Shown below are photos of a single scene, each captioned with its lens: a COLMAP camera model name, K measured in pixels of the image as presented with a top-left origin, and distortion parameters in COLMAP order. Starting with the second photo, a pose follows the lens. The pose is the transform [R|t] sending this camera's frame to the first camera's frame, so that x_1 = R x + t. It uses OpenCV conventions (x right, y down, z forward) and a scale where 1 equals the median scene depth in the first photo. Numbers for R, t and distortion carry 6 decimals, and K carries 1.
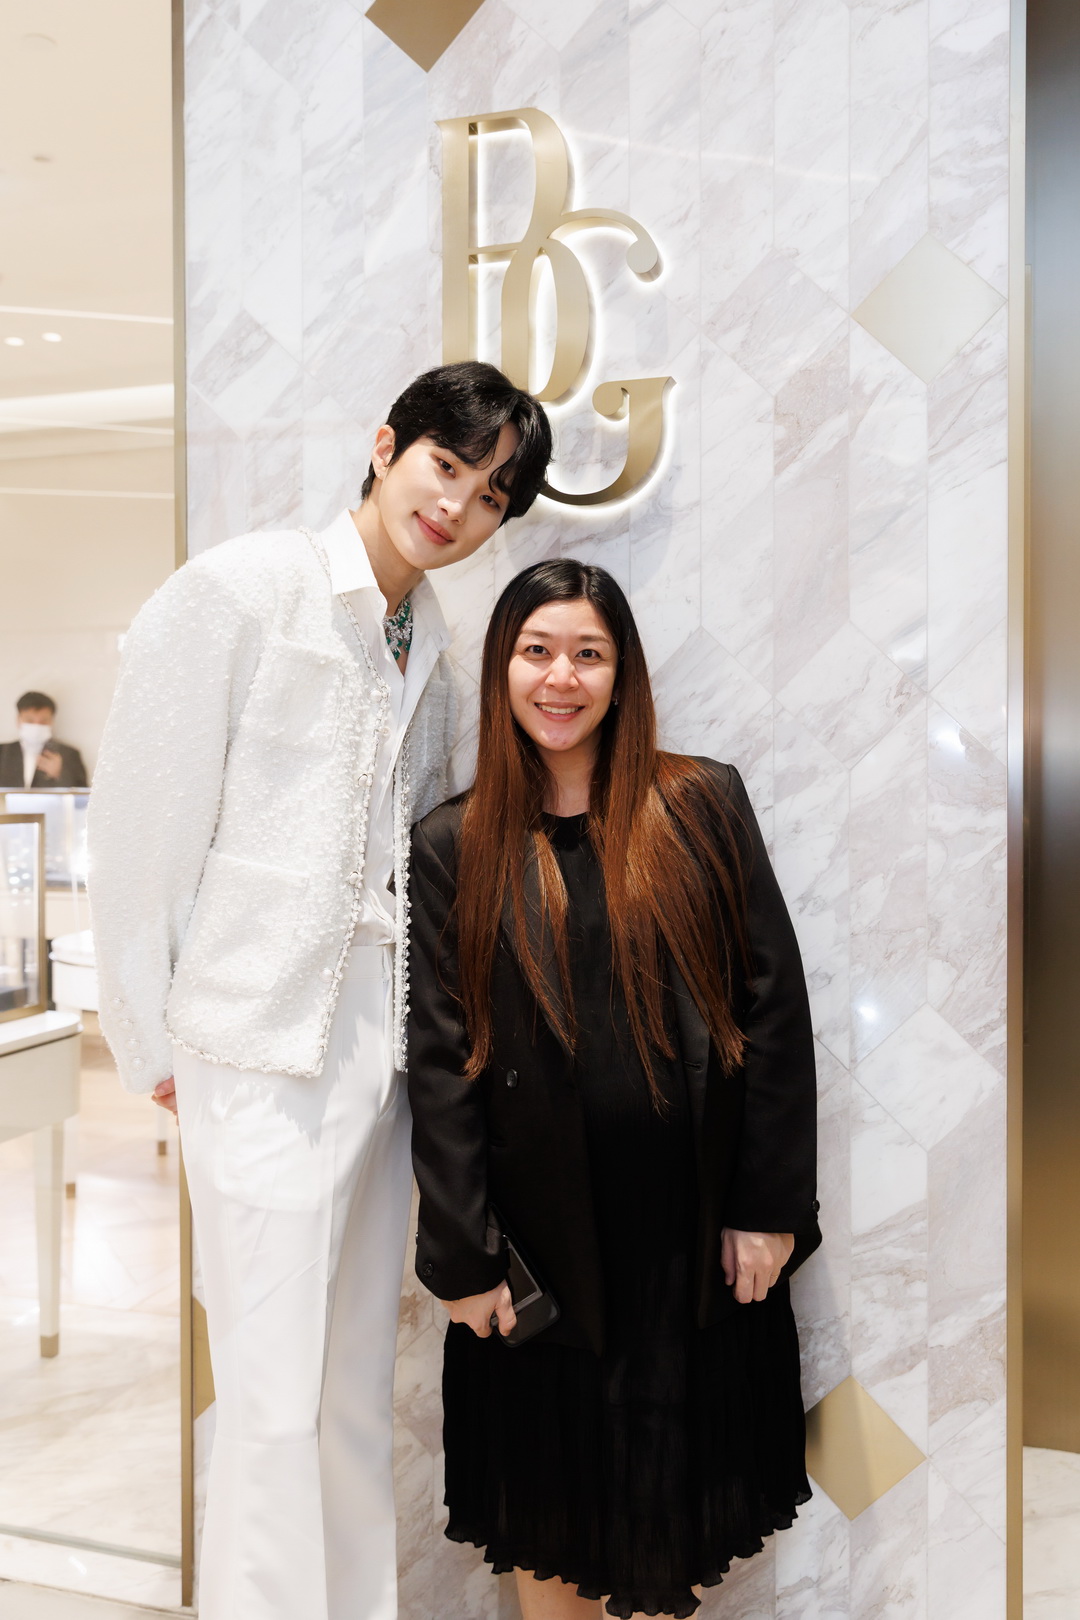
lens RADIAL K [[1377.1, 0, 541.0], [0, 1377.1, 798.9], [0, 0, 1]] dist [-0.000064, 0.008977]
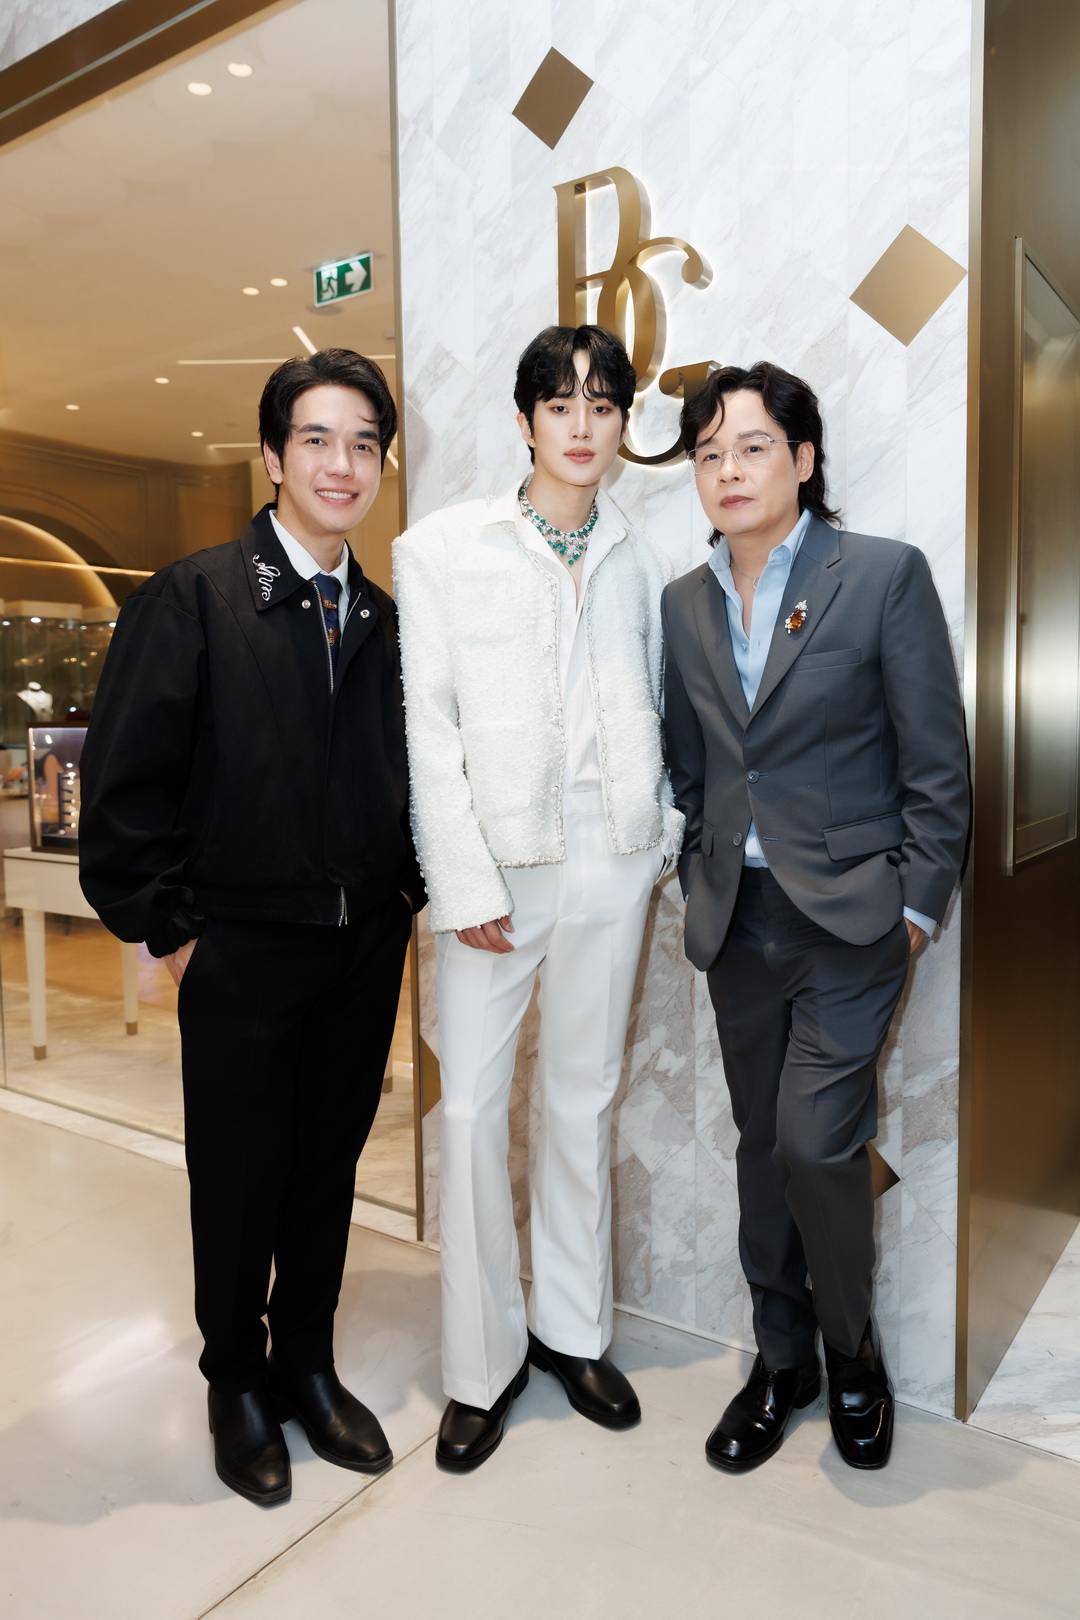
lens RADIAL K [[1181.0, 0, 537.5], [0, 1181.0, 801.5], [0, 0, 1]] dist [-0.004461, 0.003440]
pose [[0.948830, 0.010282, -0.315619, 0.291752], [0.008753, 0.998229, 0.058834, 0.046646], [0.315665, -0.058586, 0.947060, -0.149177]]
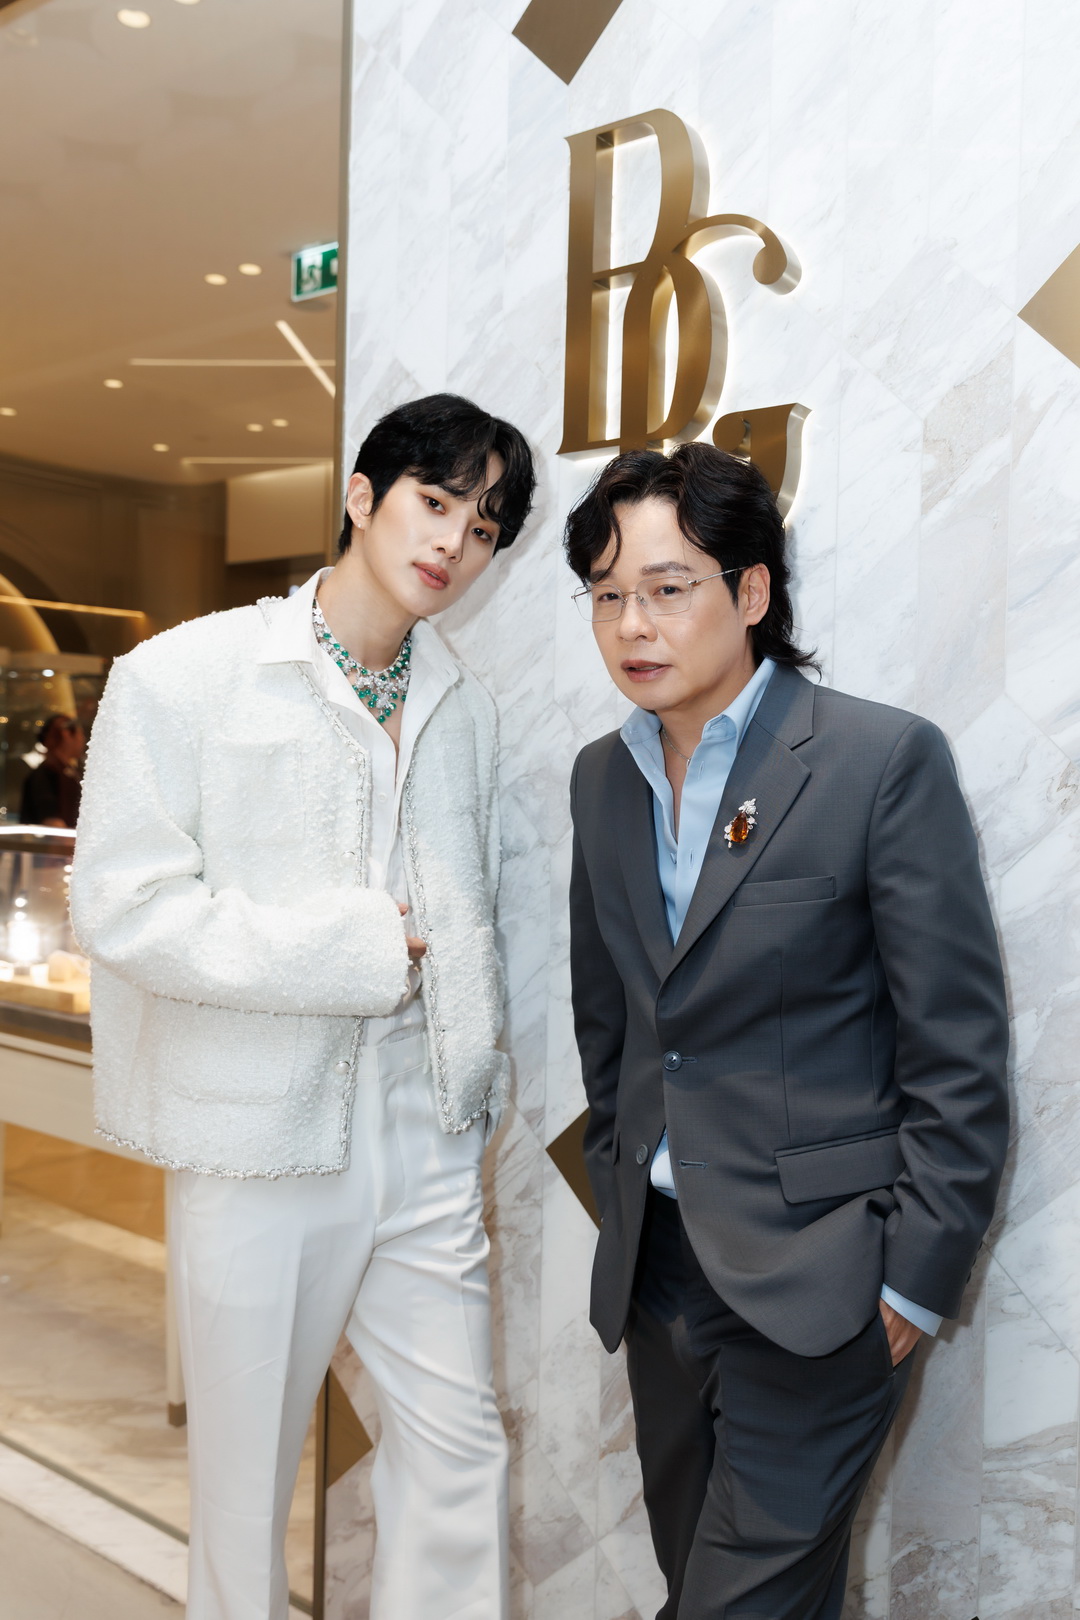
lens RADIAL K [[1356.1, 0, 545.4], [0, 1356.1, 803.4], [0, 0, 1]] dist [-0.012149, 0.012247]
pose [[0.942103, 0.031966, -0.333798, 0.230912], [-0.029895, 0.999489, 0.011343, -0.063602], [0.333990, -0.000707, 0.942577, 0.155999]]
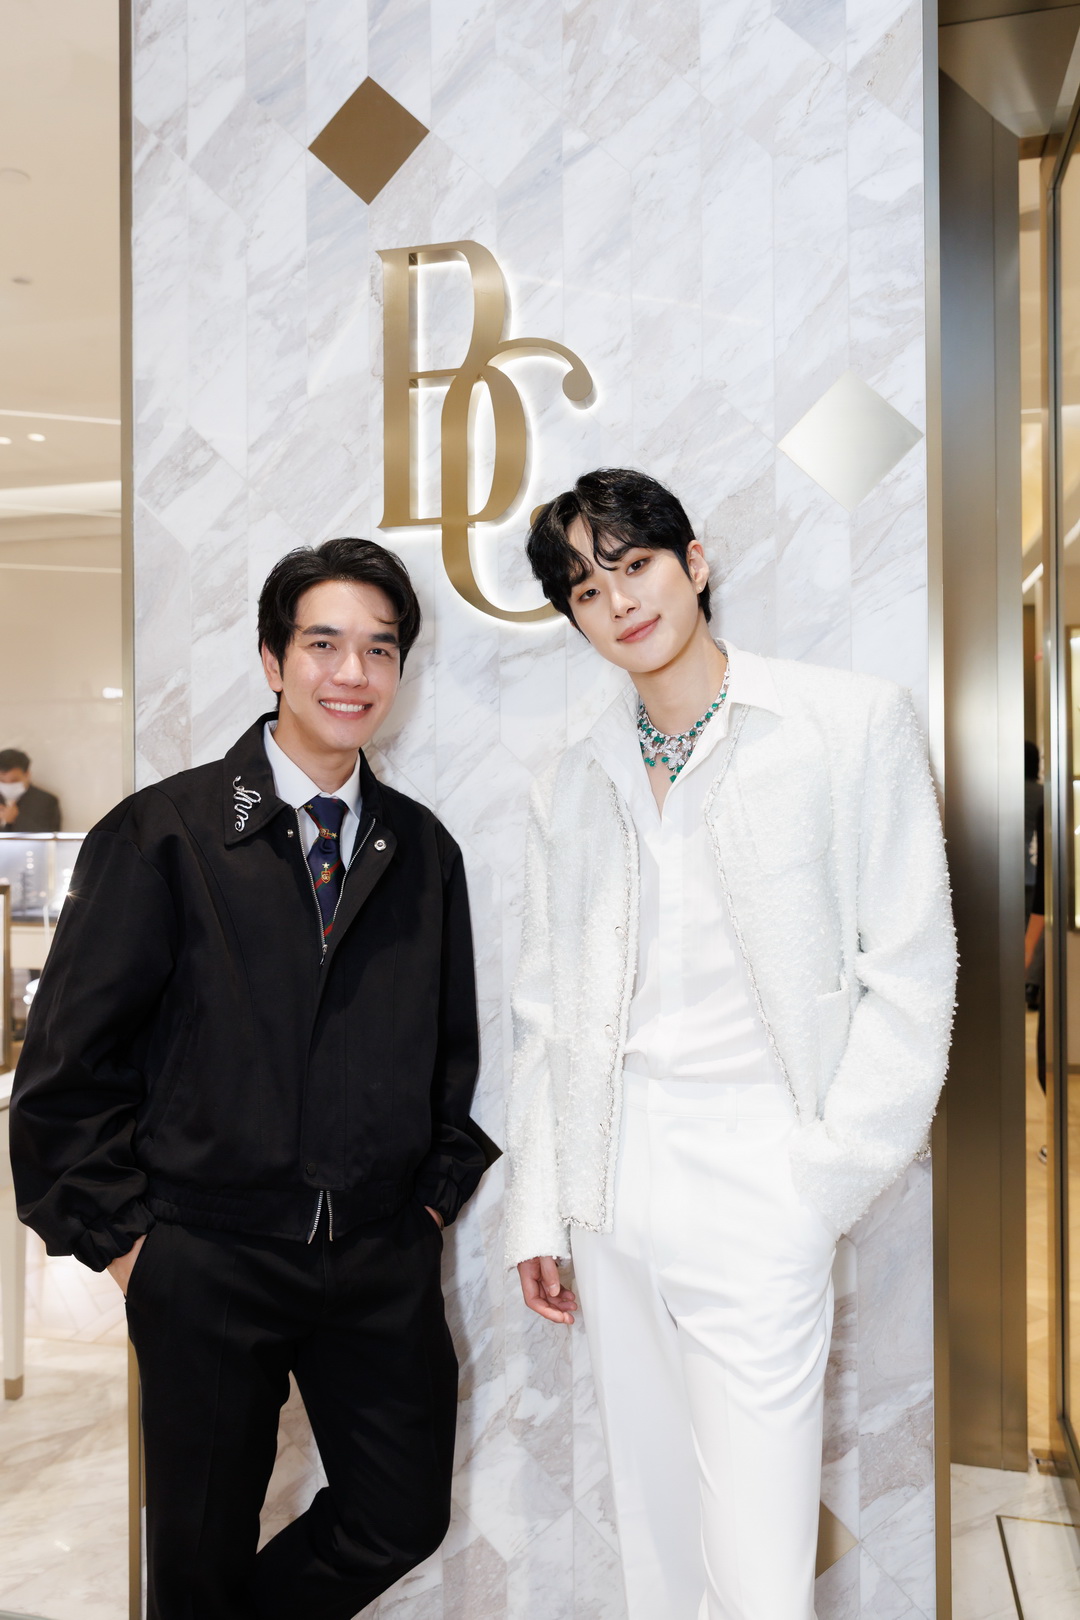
lens RADIAL K [[1136.2, 0, 544.3], [0, 1136.2, 798.9], [0, 0, 1]] dist [-0.009176, 0.009287]
pose [[0.997407, -0.004653, 0.071819, -0.014309], [0.005825, 0.999853, -0.016118, -0.066691], [-0.071733, 0.016494, 0.997287, 0.150449]]
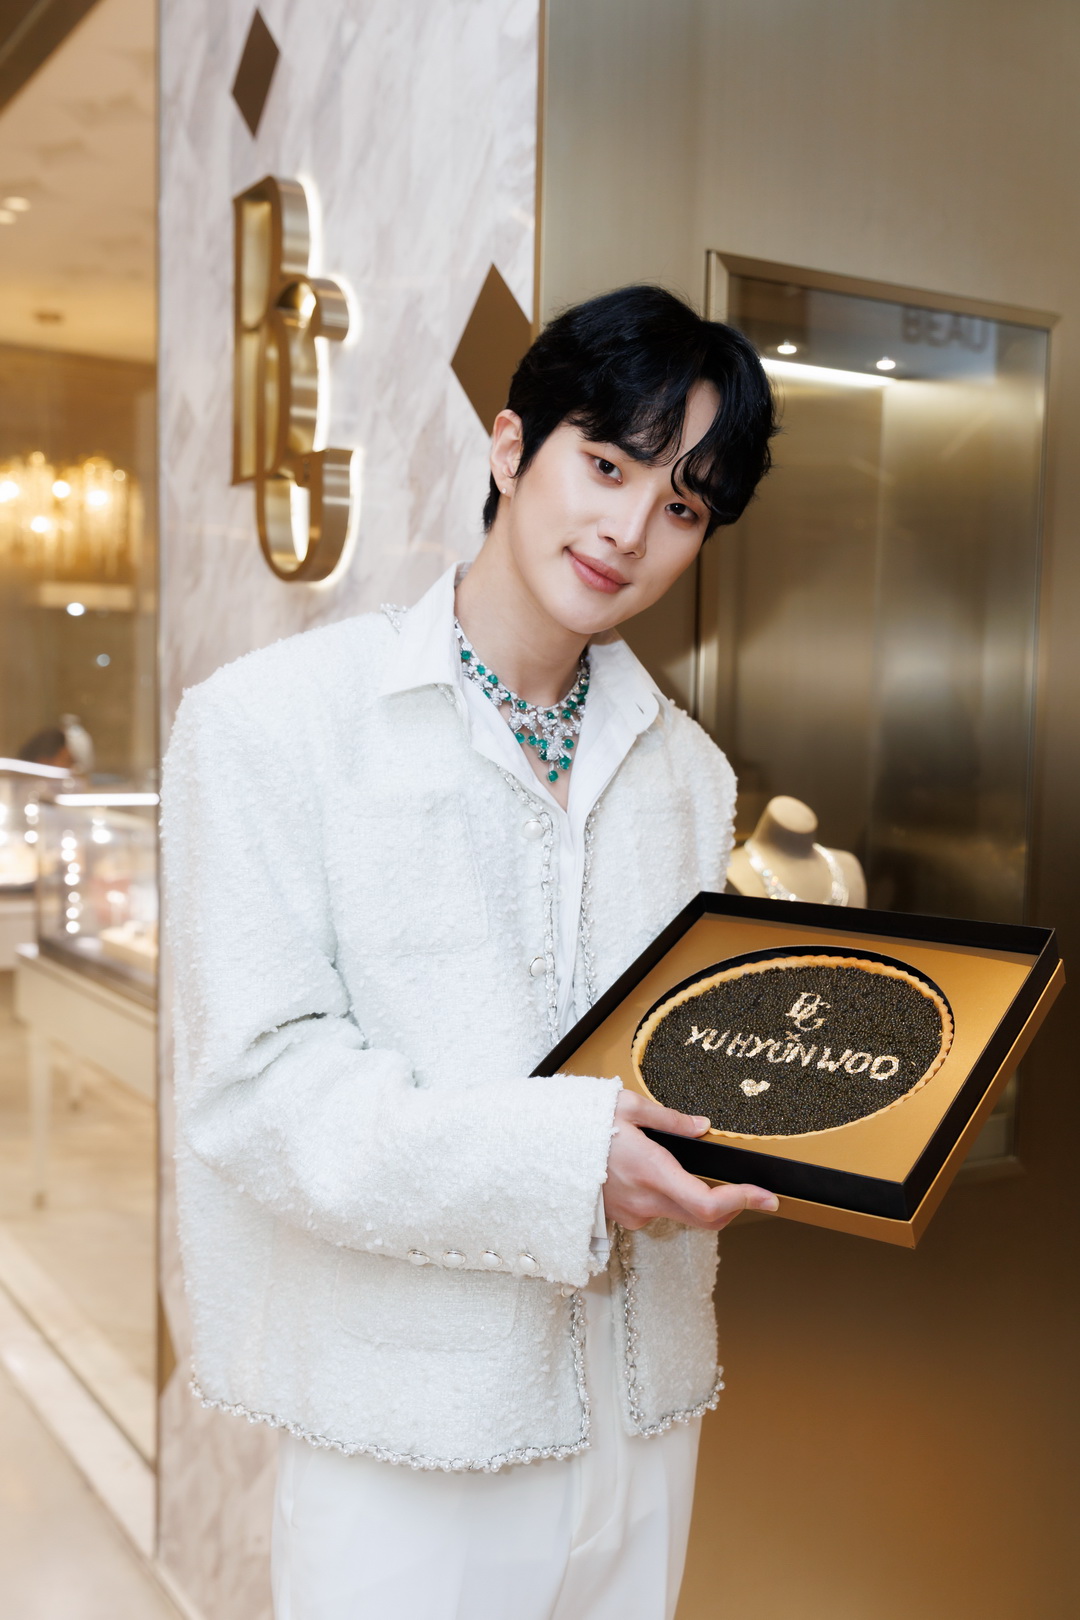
lens RADIAL K [[1667.5, 0, 580.6], [0, 1667.5, 809.0], [0, 0, 1]] dist [0.012625, 0.000000]
pose [[0.758759, 0.059385, -0.648658, 0.965458], [-0.029503, 0.997947, 0.056852, -0.126781], [0.650703, -0.023999, 0.758953, 0.233080]]
